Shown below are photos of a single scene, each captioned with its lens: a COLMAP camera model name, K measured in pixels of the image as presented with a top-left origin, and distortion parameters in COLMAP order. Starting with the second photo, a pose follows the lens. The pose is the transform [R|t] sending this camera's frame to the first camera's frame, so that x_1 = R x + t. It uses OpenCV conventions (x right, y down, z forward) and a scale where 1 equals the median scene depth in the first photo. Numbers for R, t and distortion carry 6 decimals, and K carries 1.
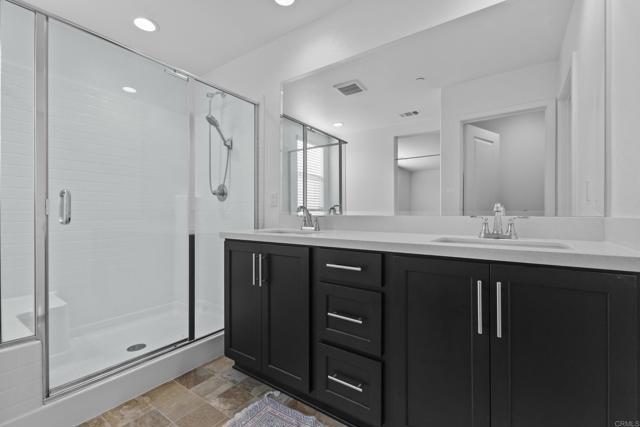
lens RADIAL K [[278.2, 0, 320.9], [0, 278.2, 213.9], [0, 0, 1]] dist [0.004896, -0.001433]
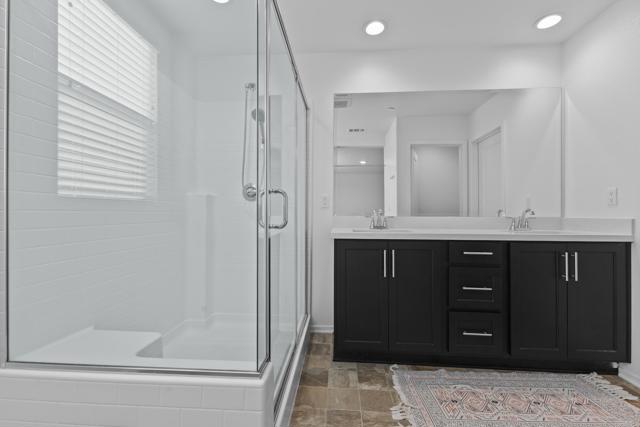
lens RADIAL K [[278.2, 0, 319.2], [0, 278.2, 212.9], [0, 0, 1]] dist [0.004896, -0.001433]
pose [[0.861789, 0.003822, 0.507253, -1.059236], [-0.004421, 0.999990, -0.000025, -0.011089], [-0.507248, -0.002221, 0.861797, 0.137944]]
